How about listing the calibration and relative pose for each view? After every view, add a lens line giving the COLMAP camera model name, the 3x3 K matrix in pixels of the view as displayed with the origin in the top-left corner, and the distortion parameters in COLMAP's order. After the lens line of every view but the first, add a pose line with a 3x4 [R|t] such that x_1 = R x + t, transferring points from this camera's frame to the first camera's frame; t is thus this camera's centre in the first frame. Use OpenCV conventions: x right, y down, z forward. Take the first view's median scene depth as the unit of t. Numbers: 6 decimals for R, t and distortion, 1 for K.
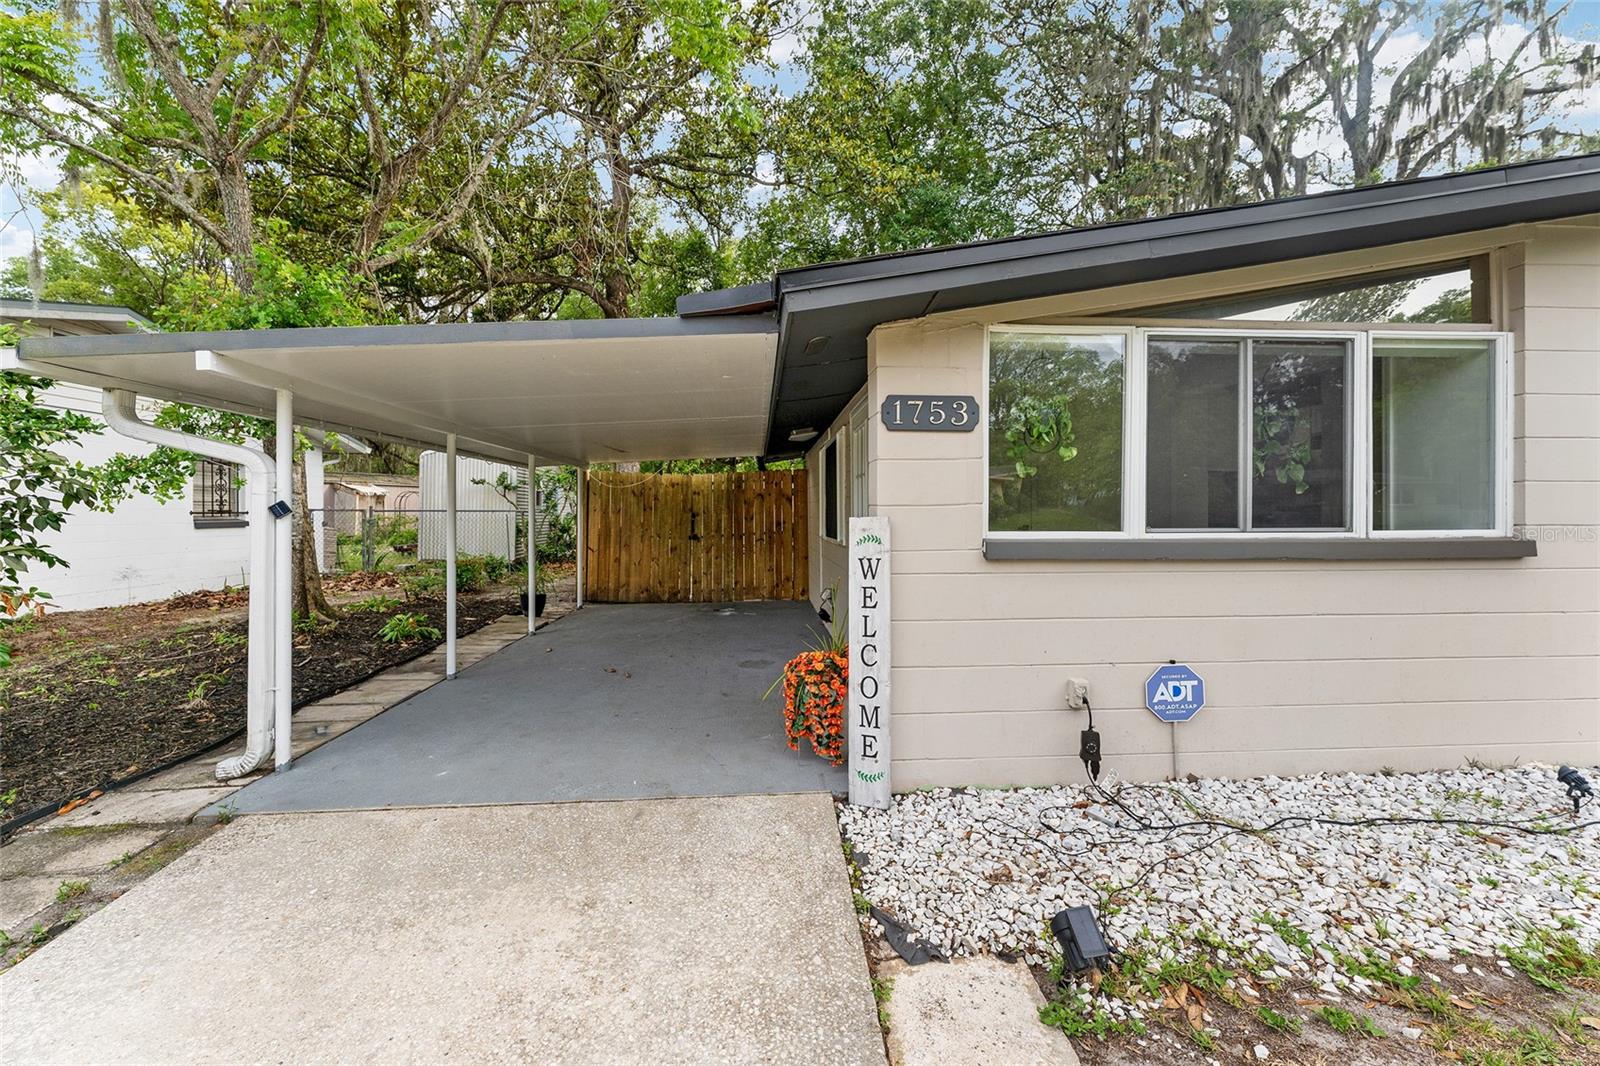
lens RADIAL K [[642.0, 0, 825.1], [0, 642.0, 514.1], [0, 0, 1]] dist [-0.000176, -0.000740]
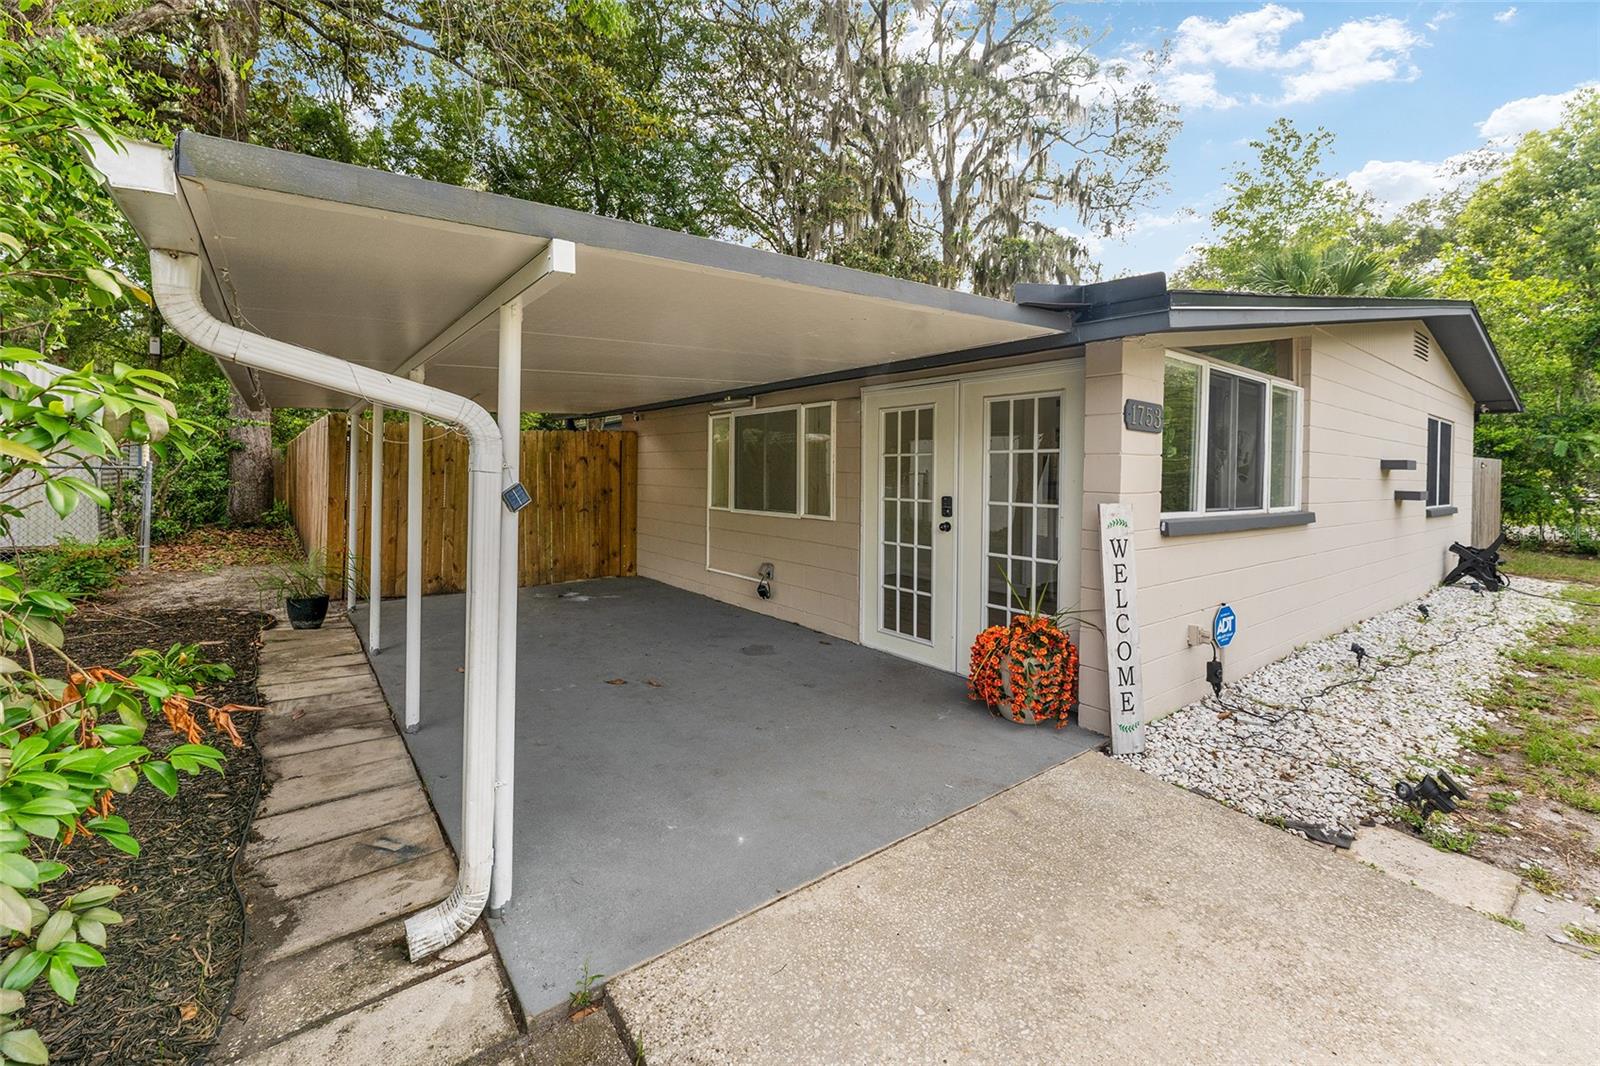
lens RADIAL K [[642.0, 0, 817.2], [0, 642.0, 477.3], [0, 0, 1]] dist [-0.000176, -0.000740]
pose [[0.834067, 0.014669, 0.551468, -0.987246], [-0.018016, 0.999837, 0.000652, -0.032529], [-0.551368, -0.010479, 0.834196, 0.325686]]
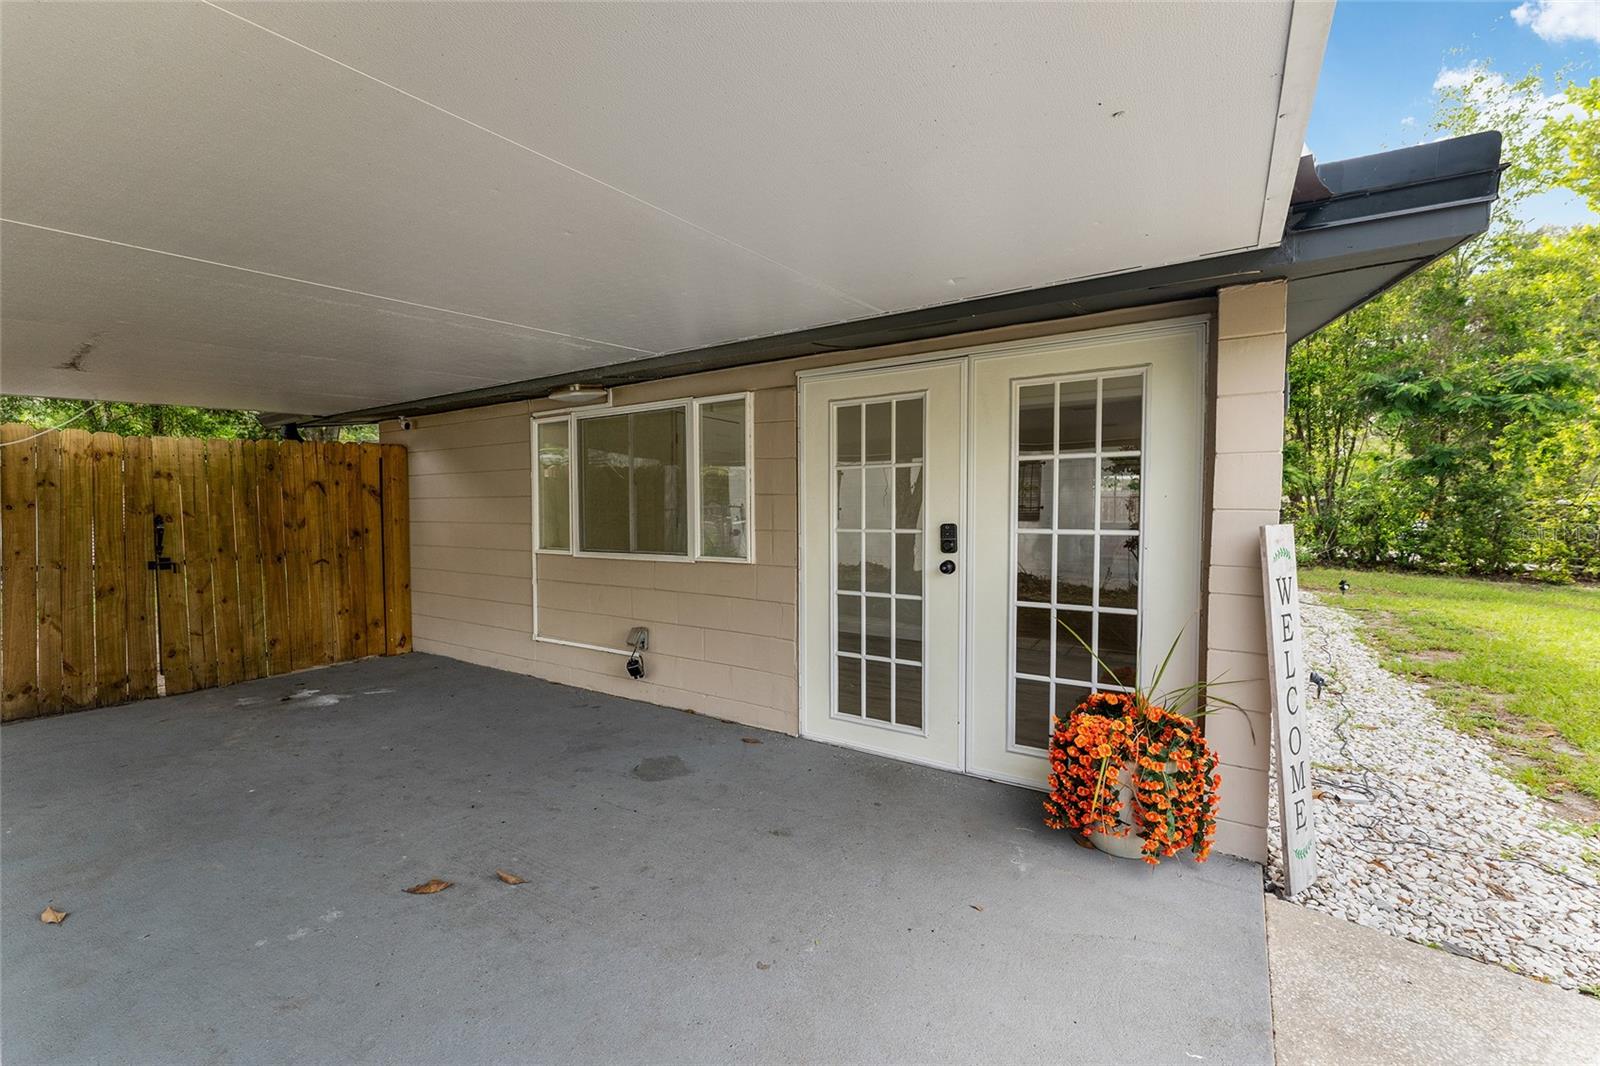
lens RADIAL K [[642.0, 0, 806.2], [0, 642.0, 533.0], [0, 0, 1]] dist [-0.000176, -0.000740]
pose [[0.622475, -0.019498, 0.782397, -0.873869], [-0.002104, 0.999644, 0.026587, -0.004964], [-0.782637, -0.018196, 0.622212, 0.936920]]
